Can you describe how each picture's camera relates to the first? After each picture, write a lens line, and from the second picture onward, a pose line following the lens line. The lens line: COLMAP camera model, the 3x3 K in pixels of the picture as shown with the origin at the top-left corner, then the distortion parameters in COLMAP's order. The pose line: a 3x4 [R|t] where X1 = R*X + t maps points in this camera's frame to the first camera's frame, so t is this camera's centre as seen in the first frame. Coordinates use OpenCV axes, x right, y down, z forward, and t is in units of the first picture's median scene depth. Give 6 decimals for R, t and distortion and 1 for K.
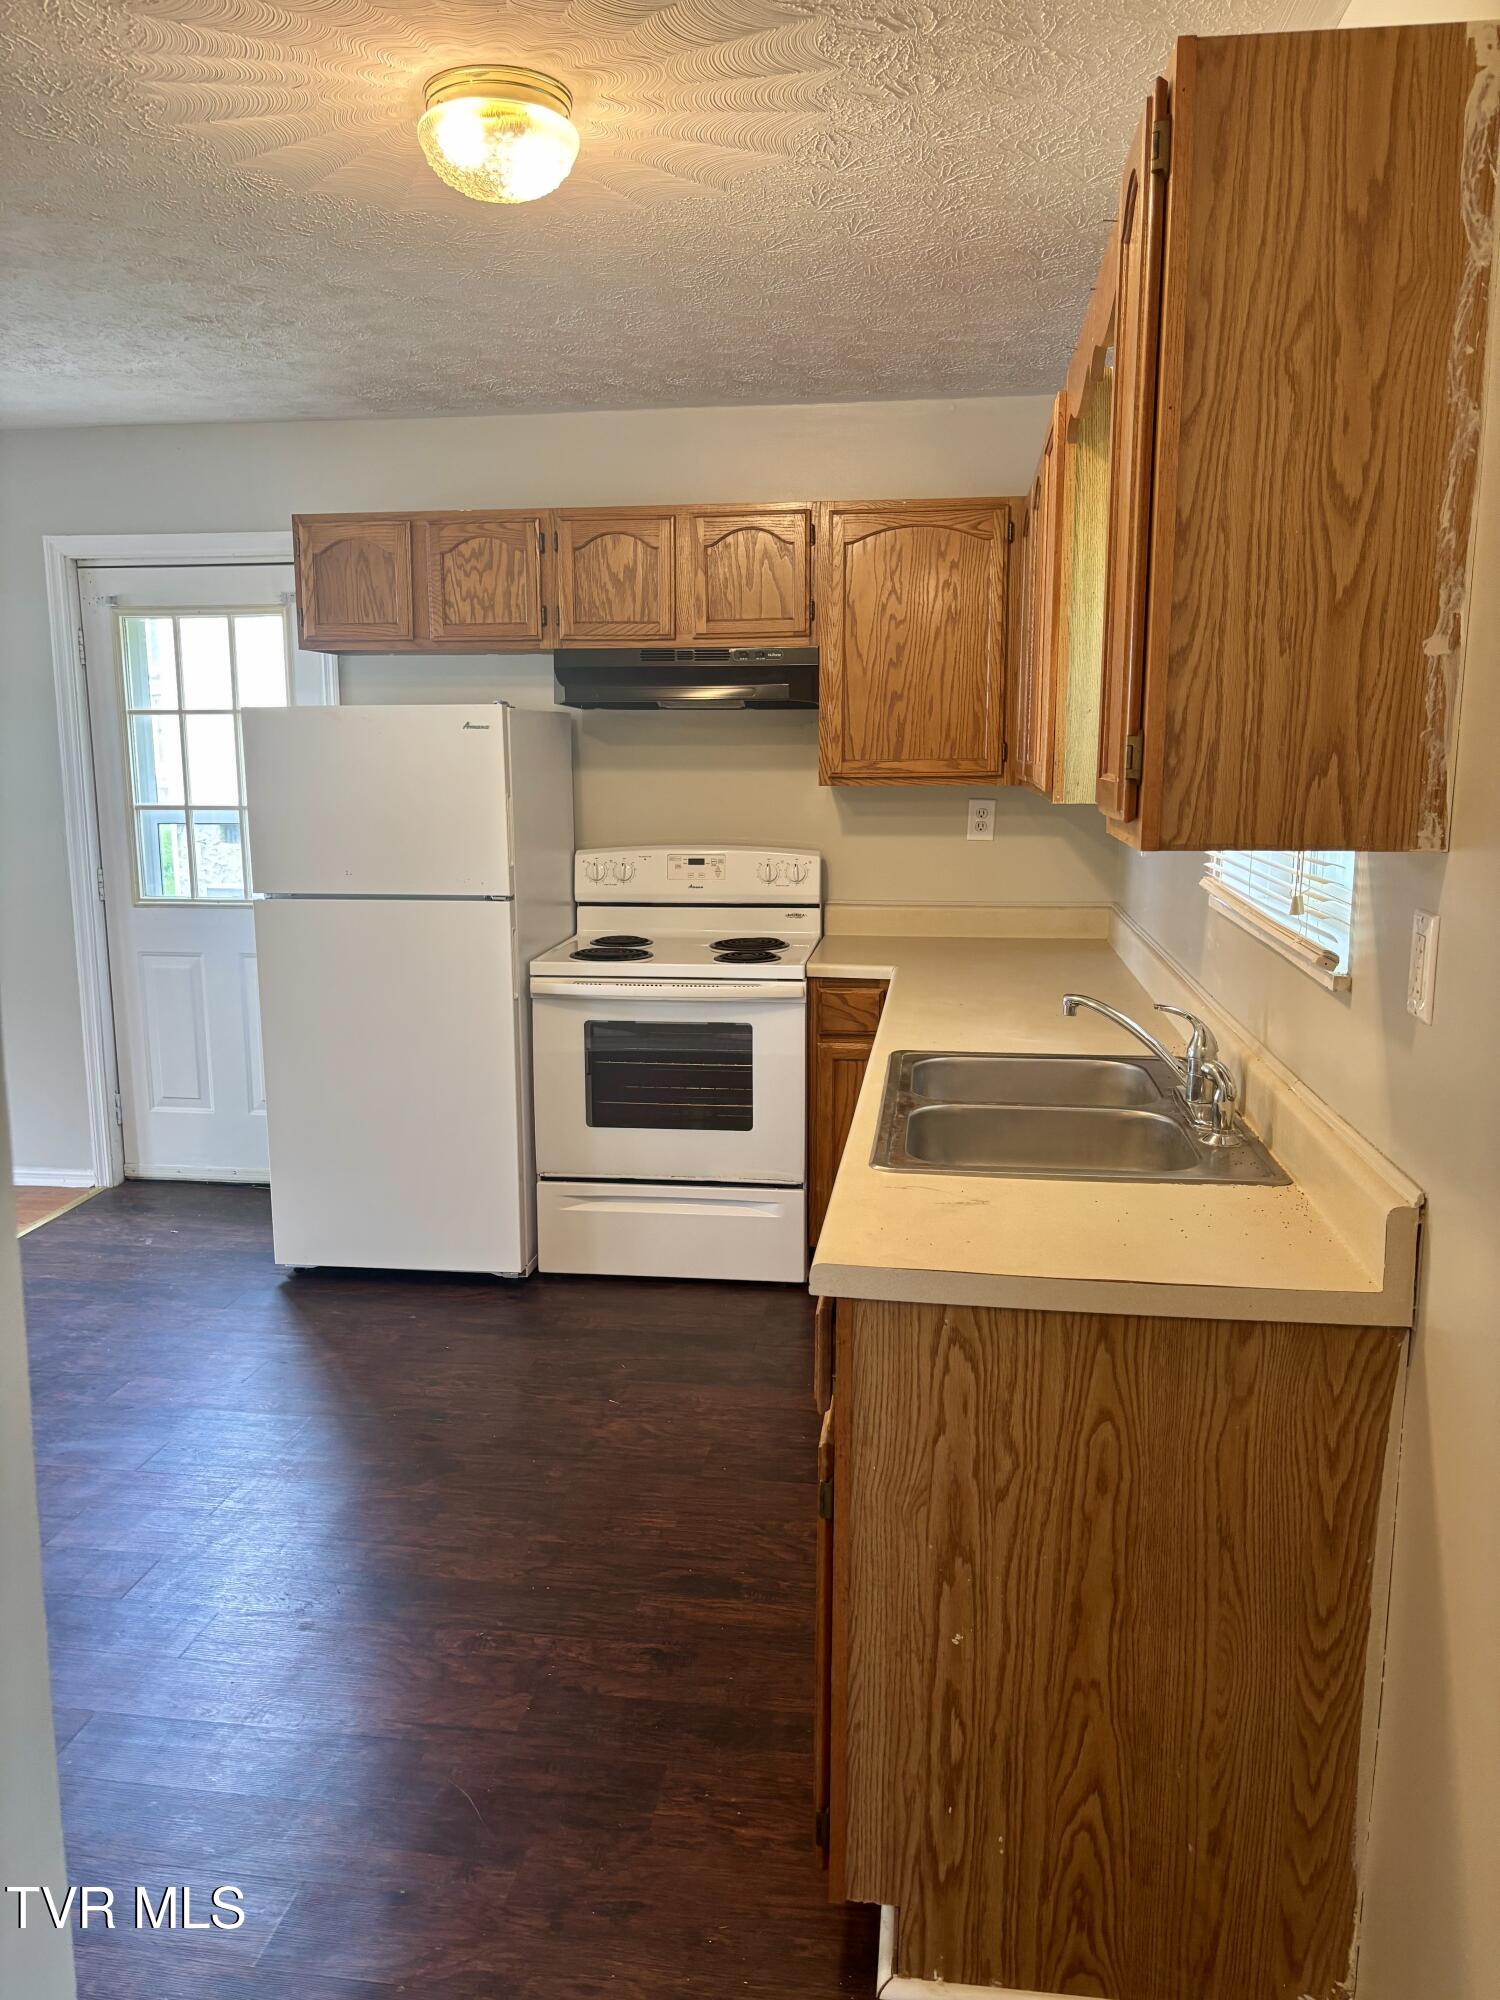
lens RADIAL K [[1514.6, 0, 731.8], [0, 1514.6, 1017.6], [0, 0, 1]] dist [0.046708, -0.046535]
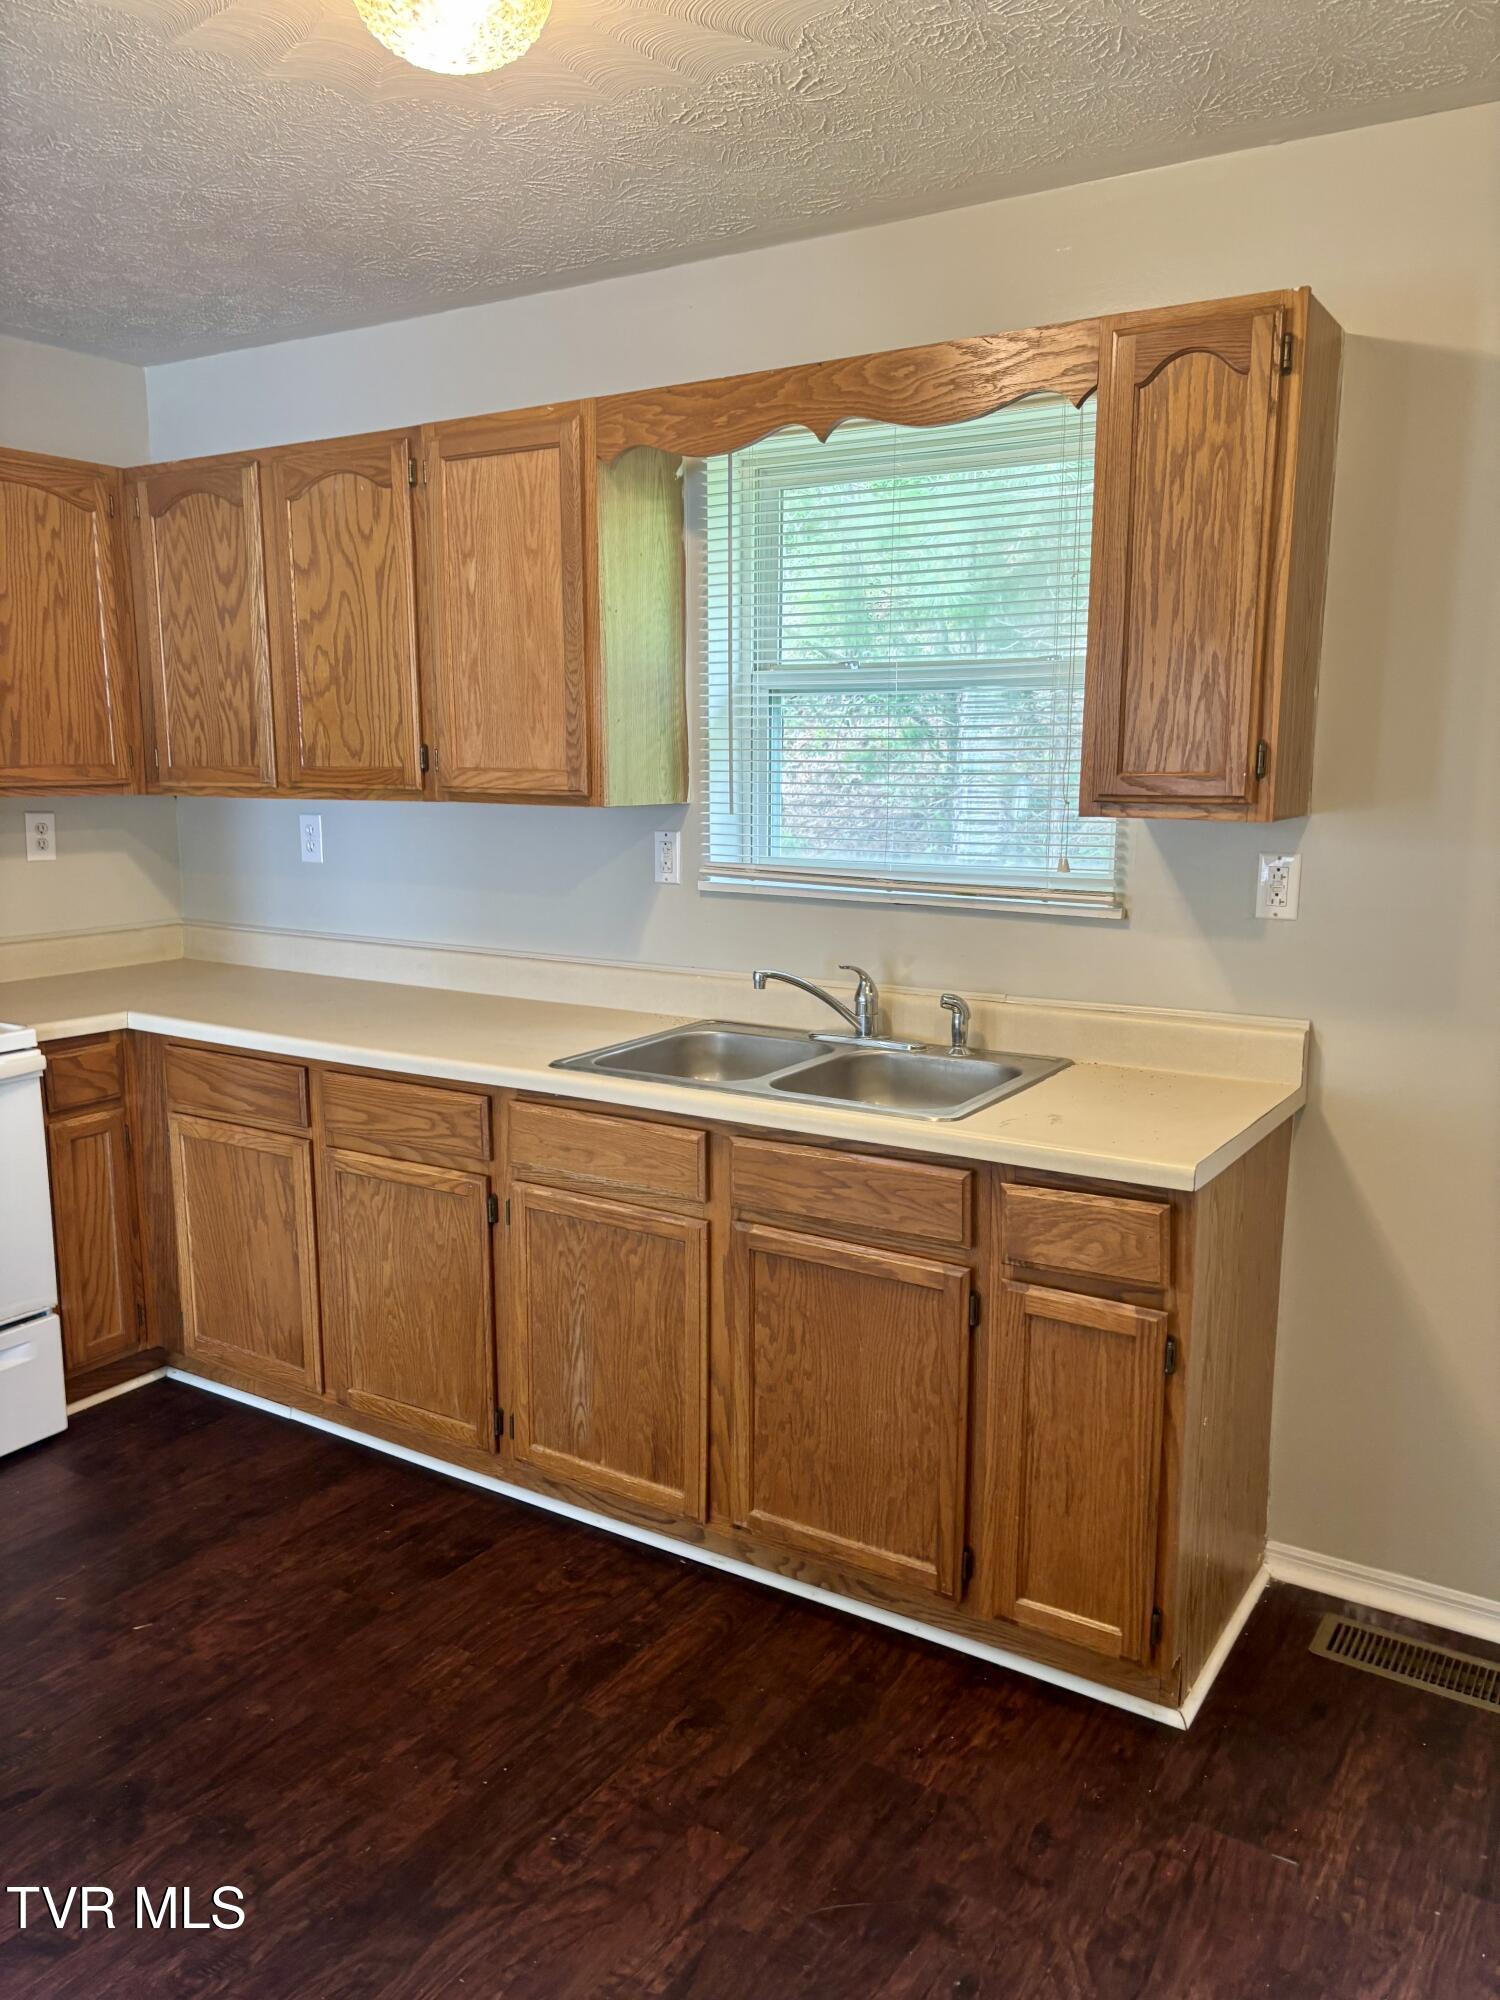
lens RADIAL K [[1514.6, 0, 753.7], [0, 1514.6, 1014.9], [0, 0, 1]] dist [0.046708, -0.046535]
pose [[0.411616, -0.157470, 0.897650, -0.478812], [0.157276, 0.982455, 0.100229, -0.058983], [-0.897684, 0.099923, 0.429160, 0.307022]]
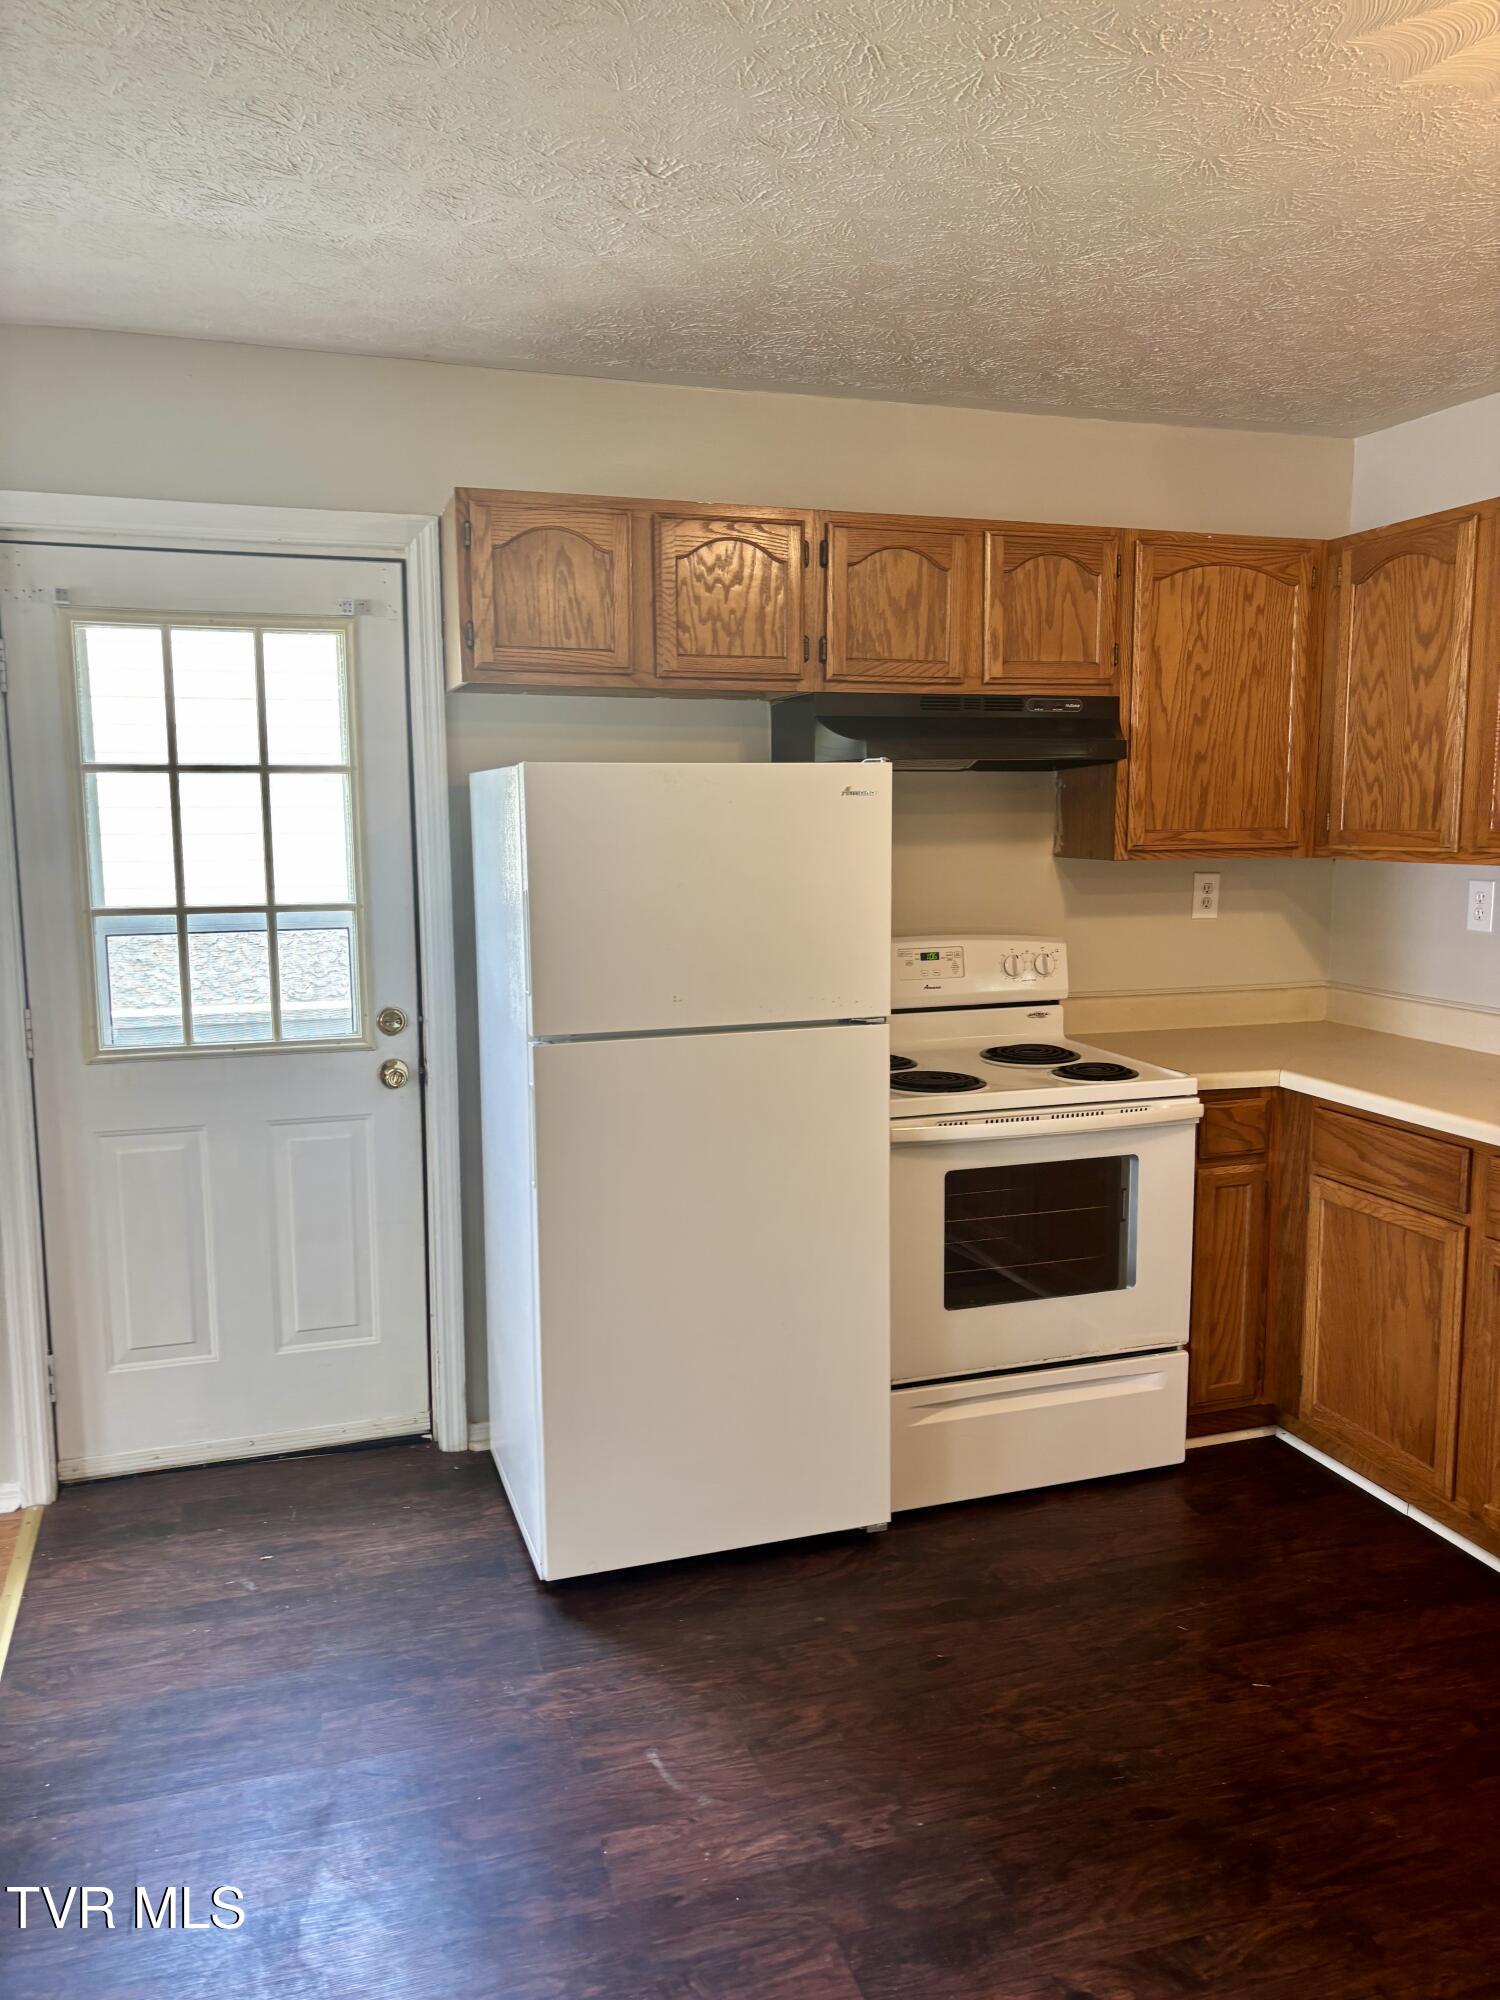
lens RADIAL K [[1514.6, 0, 762.6], [0, 1514.6, 1013.2], [0, 0, 1]] dist [0.046708, -0.046535]
pose [[0.890683, -0.062763, 0.450272, -0.505527], [0.081575, 0.996414, -0.022473, -0.066474], [-0.447247, 0.056747, 0.892609, 0.341461]]
